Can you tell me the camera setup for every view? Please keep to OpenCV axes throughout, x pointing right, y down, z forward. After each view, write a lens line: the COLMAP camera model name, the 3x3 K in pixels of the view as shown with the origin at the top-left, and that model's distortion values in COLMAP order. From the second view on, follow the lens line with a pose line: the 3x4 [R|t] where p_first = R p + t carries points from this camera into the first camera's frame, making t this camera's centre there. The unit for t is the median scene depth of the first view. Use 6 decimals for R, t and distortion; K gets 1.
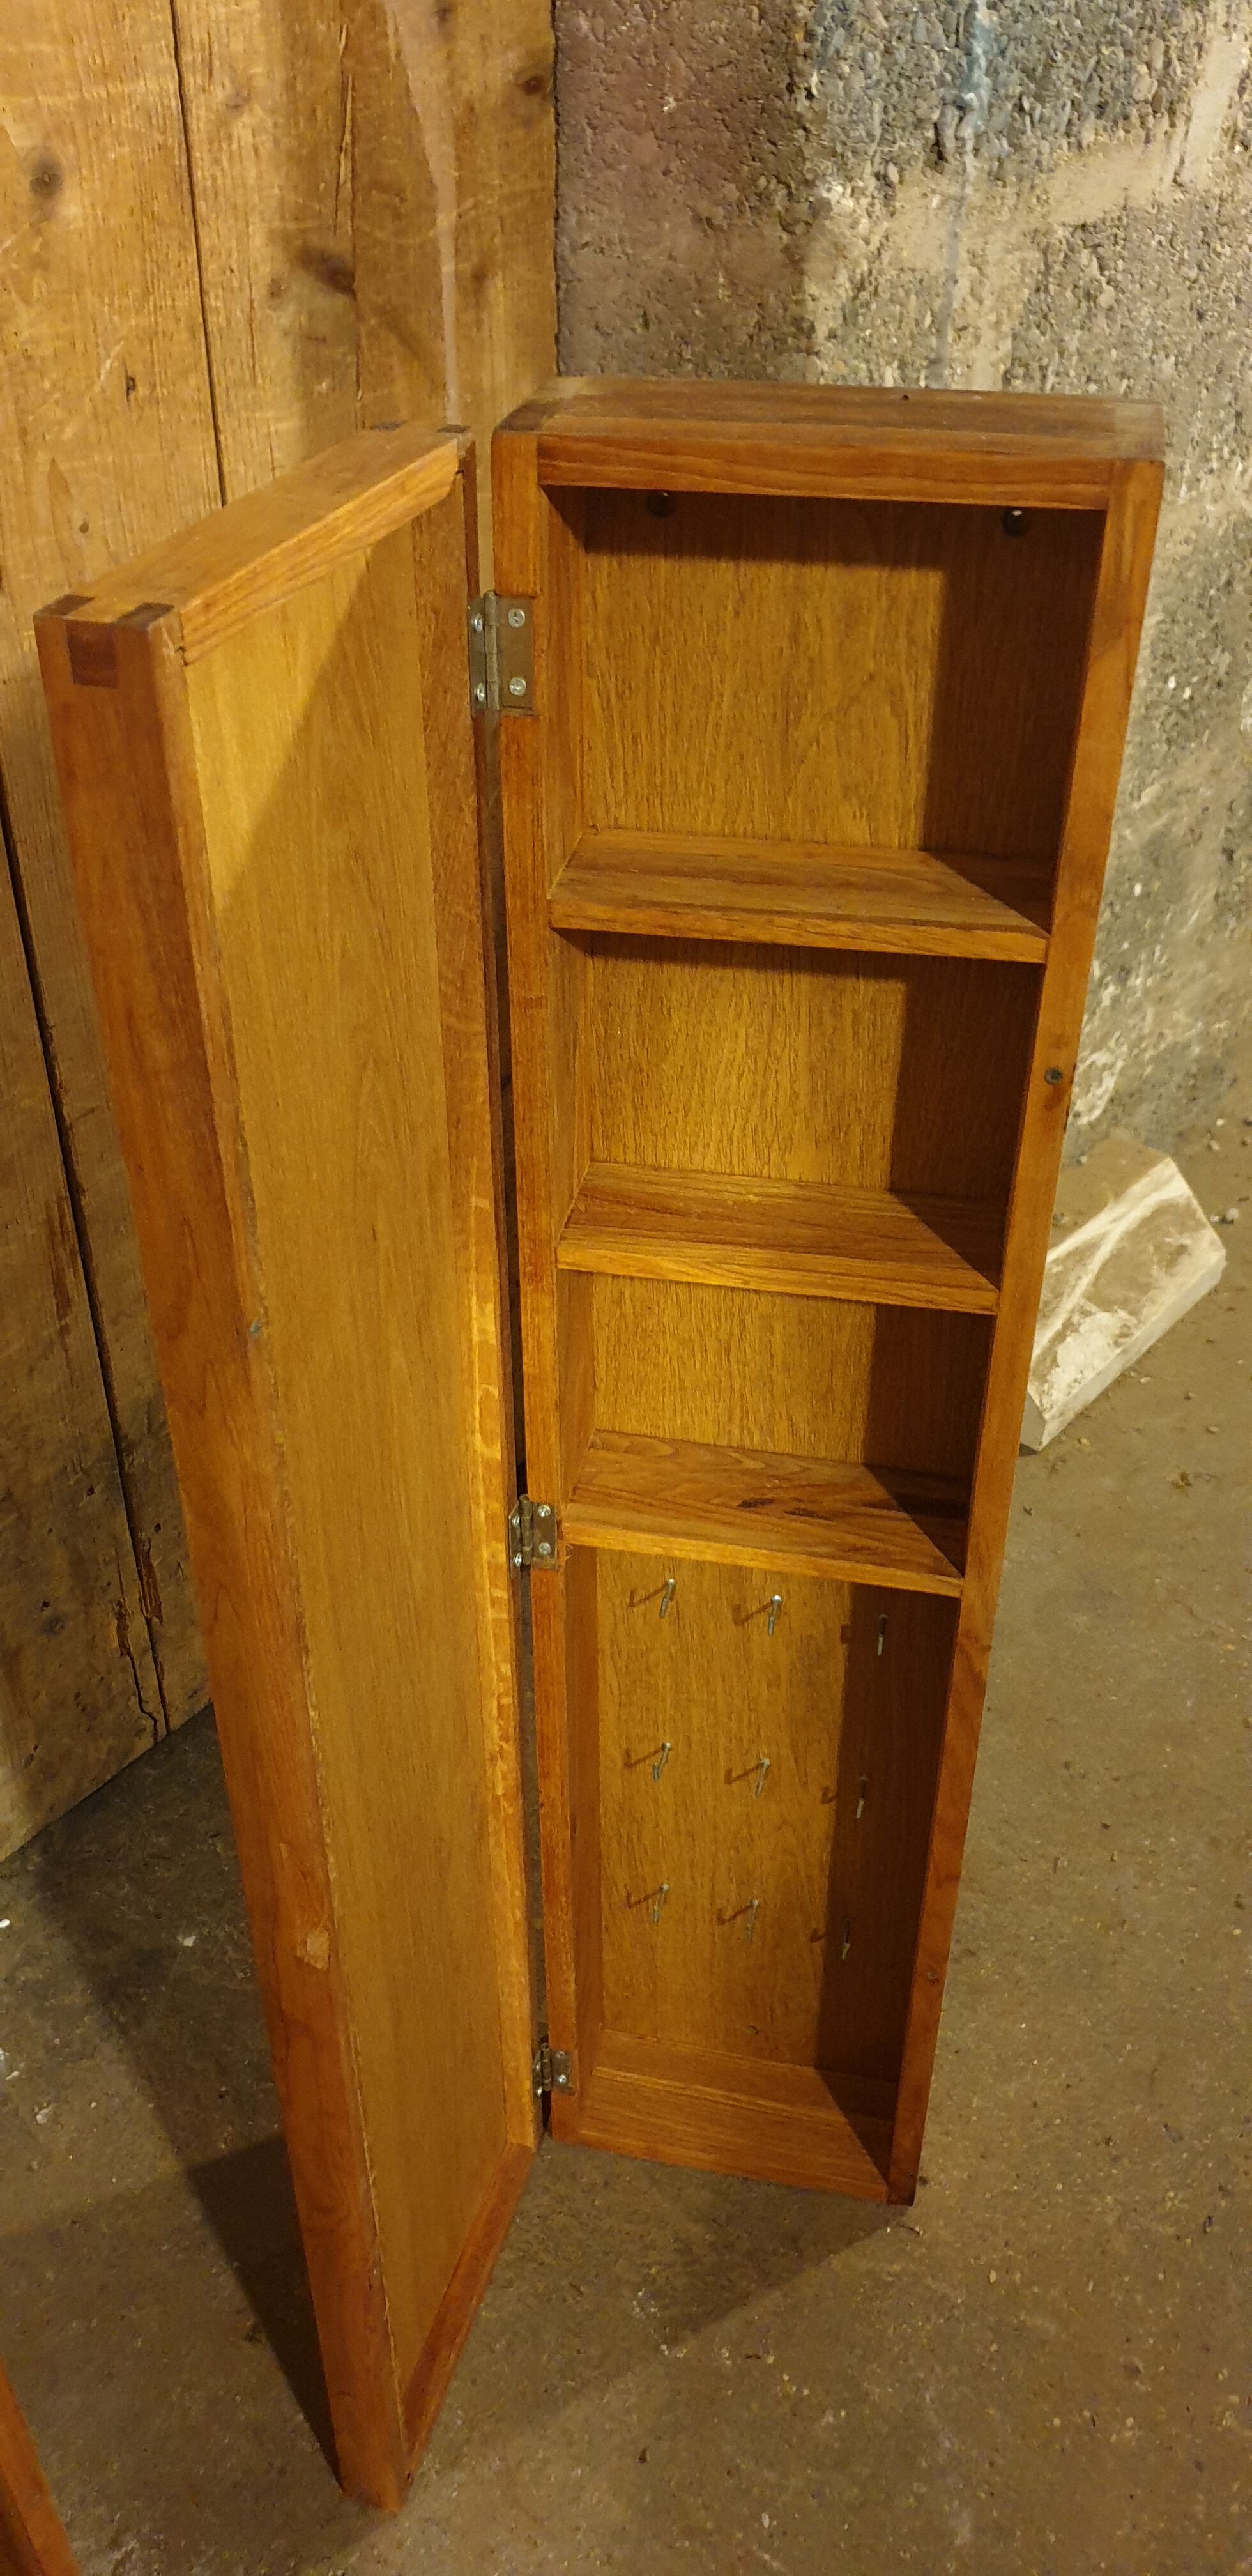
lens RADIAL K [[2098.1, 0, 641.0], [0, 2098.1, 1245.0], [0, 0, 1]] dist [-0.028565, 0.091840]
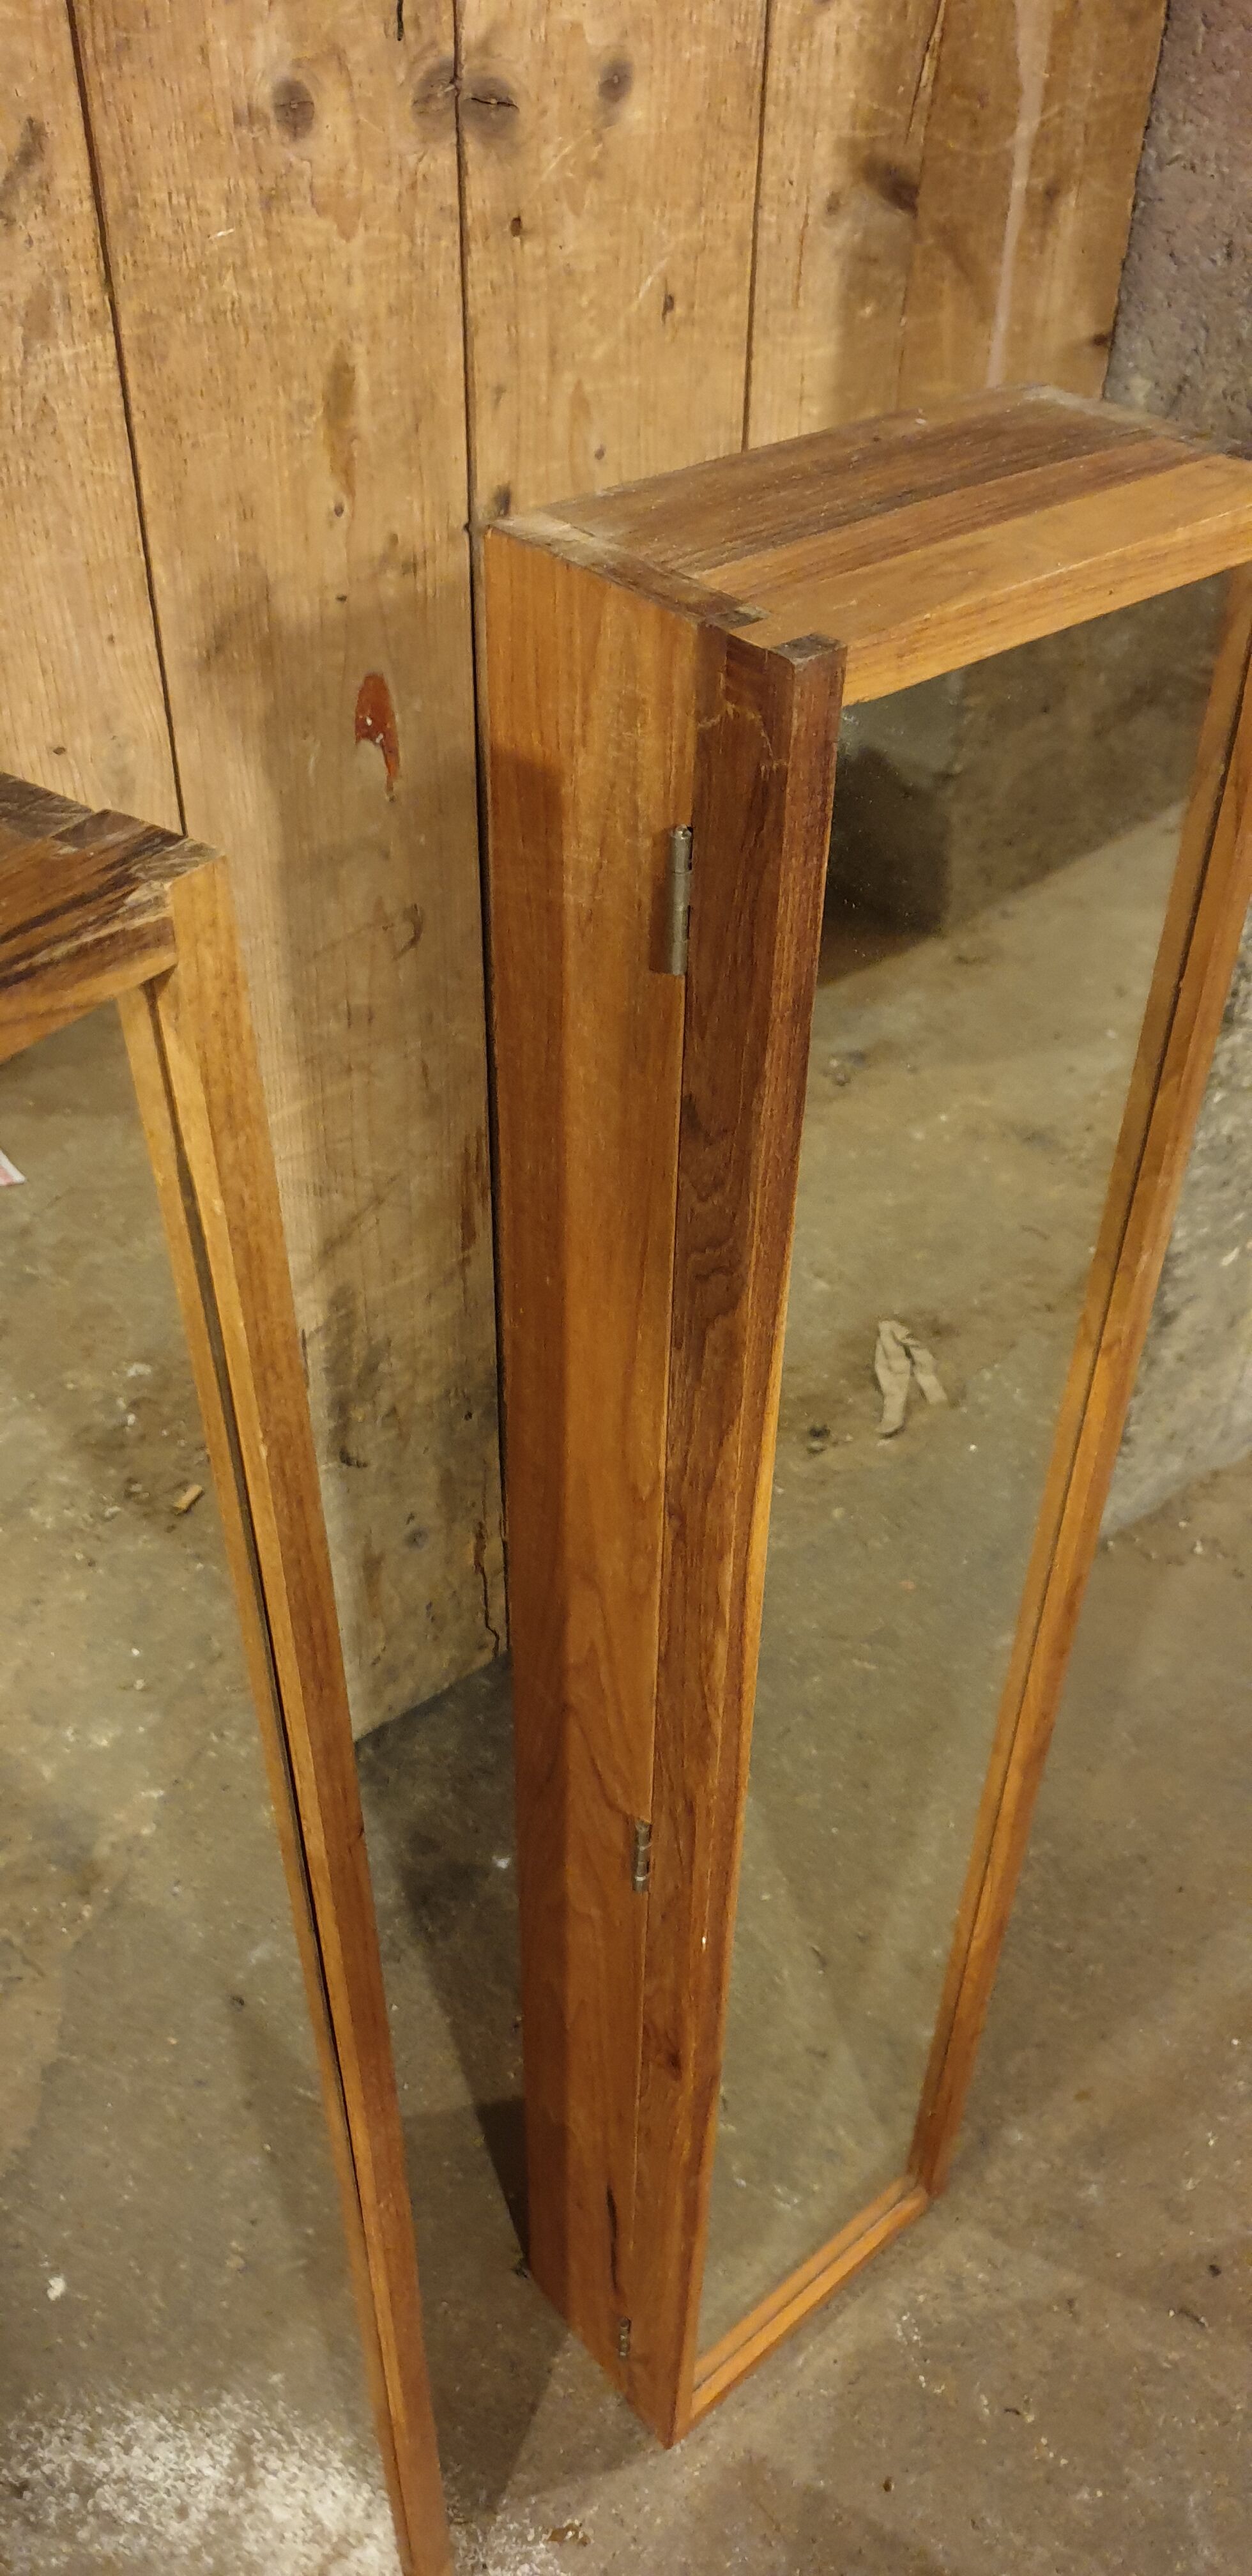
lens RADIAL K [[2098.1, 0, 619.6], [0, 2098.1, 1267.2], [0, 0, 1]] dist [-0.028565, 0.091840]
pose [[0.973911, 0.146930, -0.172943, -0.035382], [-0.134098, 0.987423, 0.083742, -0.053834], [0.183073, -0.058366, 0.981365, 0.043044]]
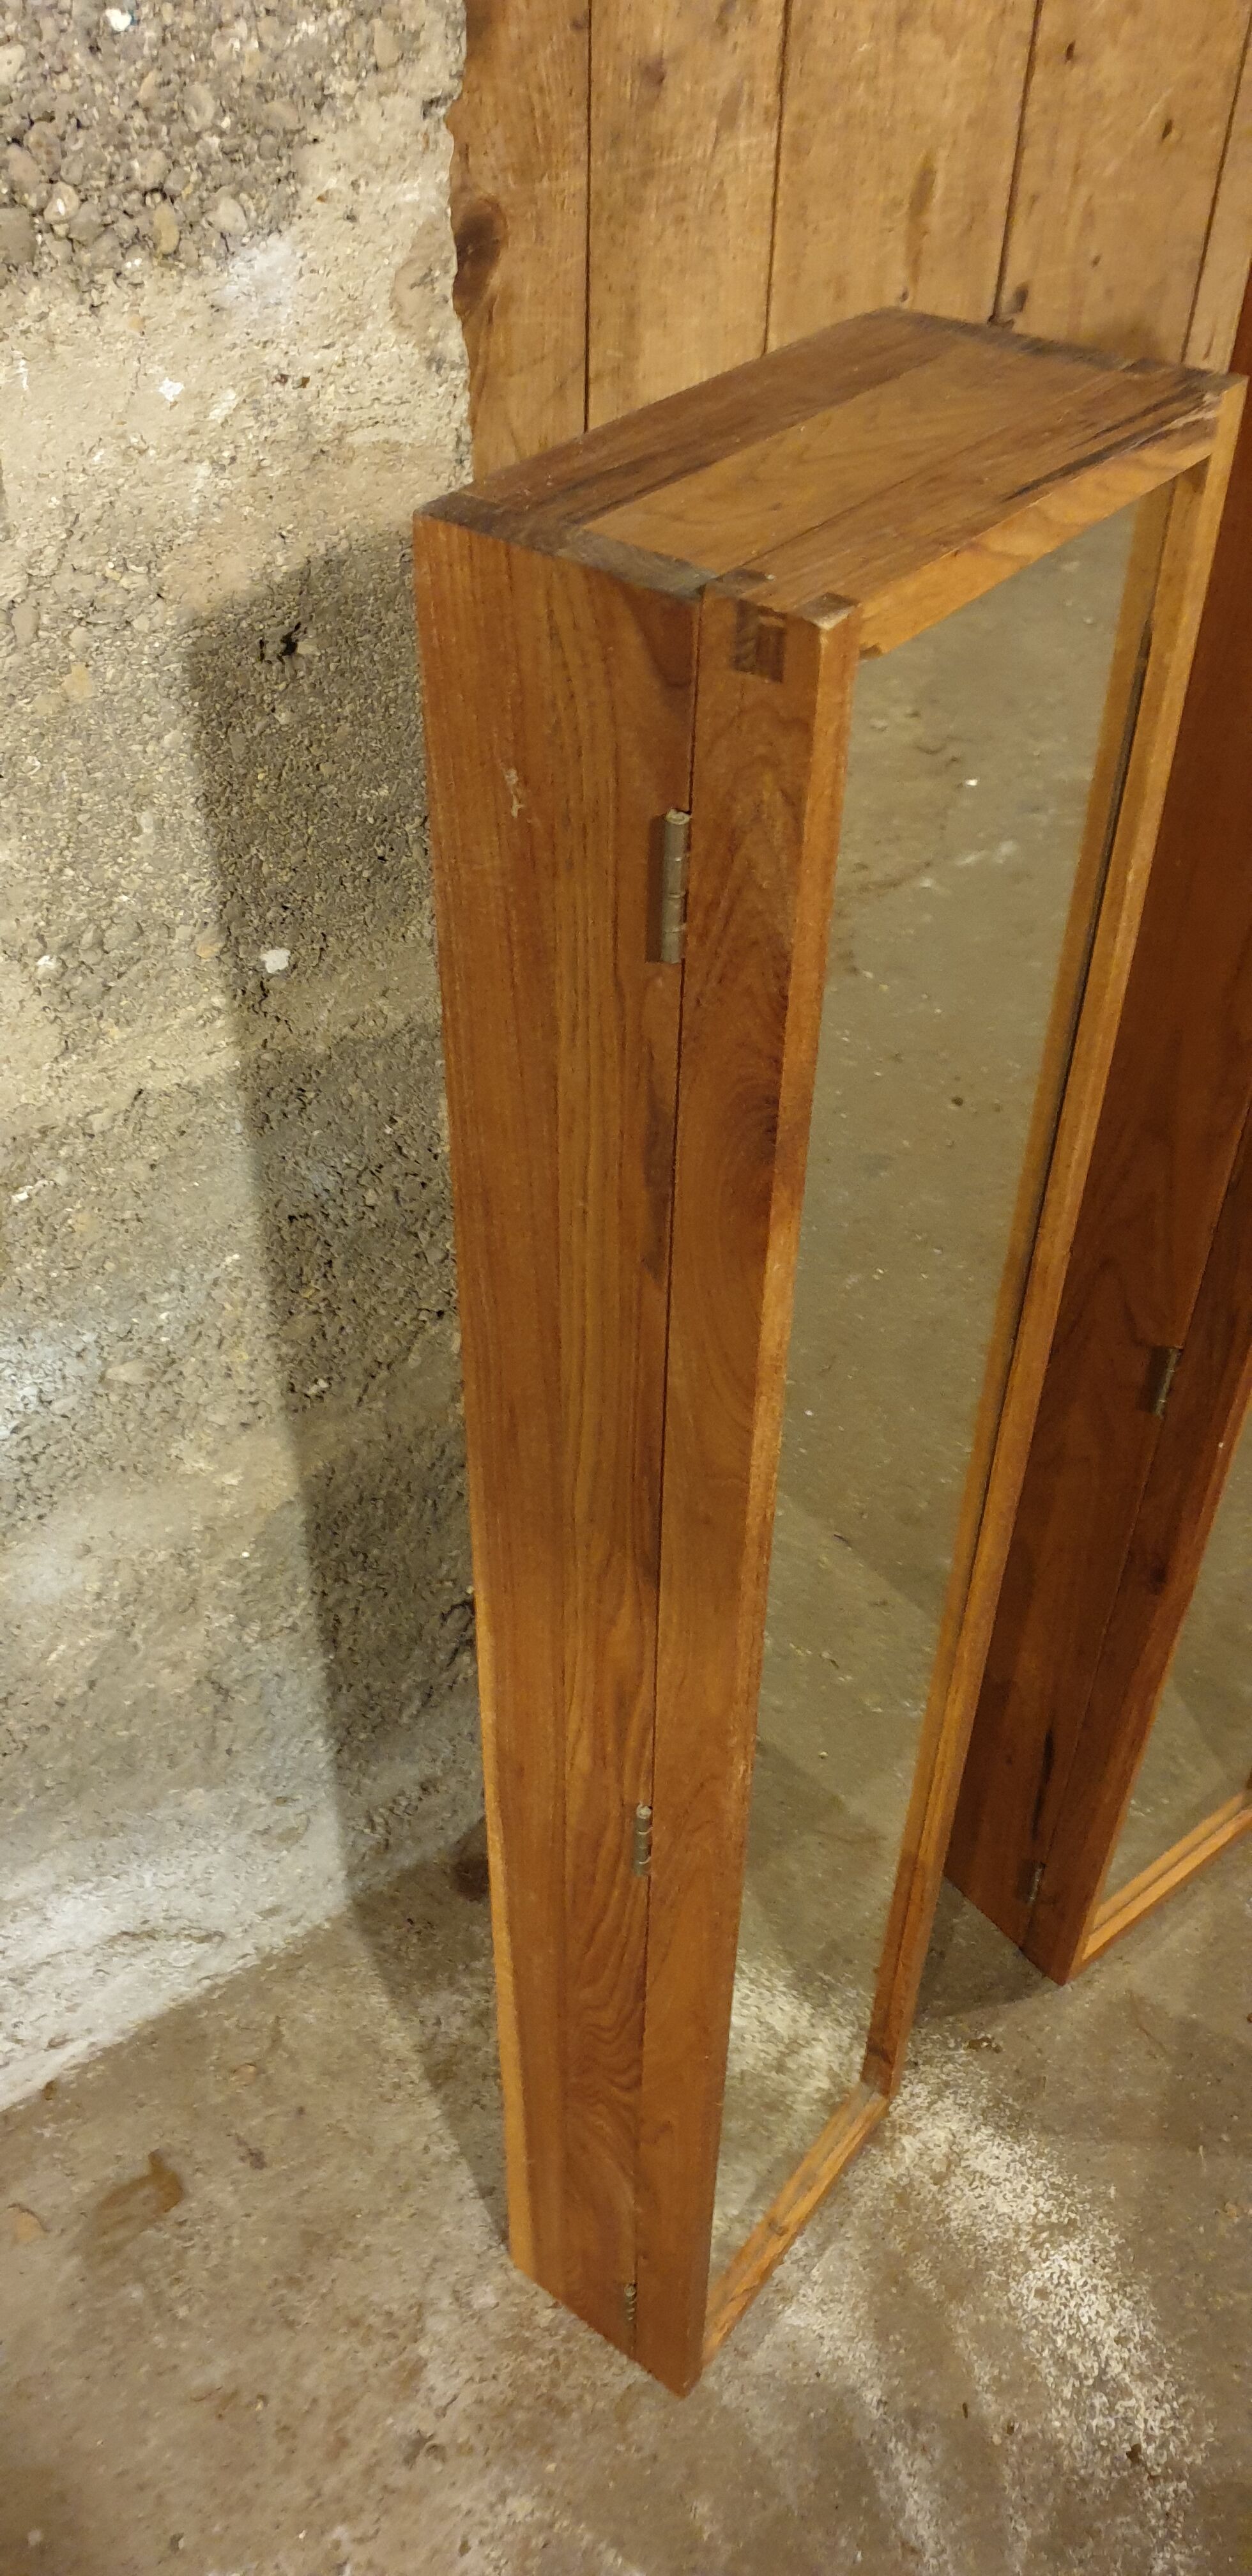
lens RADIAL K [[2098.1, 0, 619.1], [0, 2098.1, 1276.5], [0, 0, 1]] dist [-0.028565, 0.091840]
pose [[0.966616, 0.172768, -0.189221, -0.190368], [-0.155563, 0.982504, 0.102399, 0.109798], [0.203601, -0.069545, 0.976581, -0.177618]]
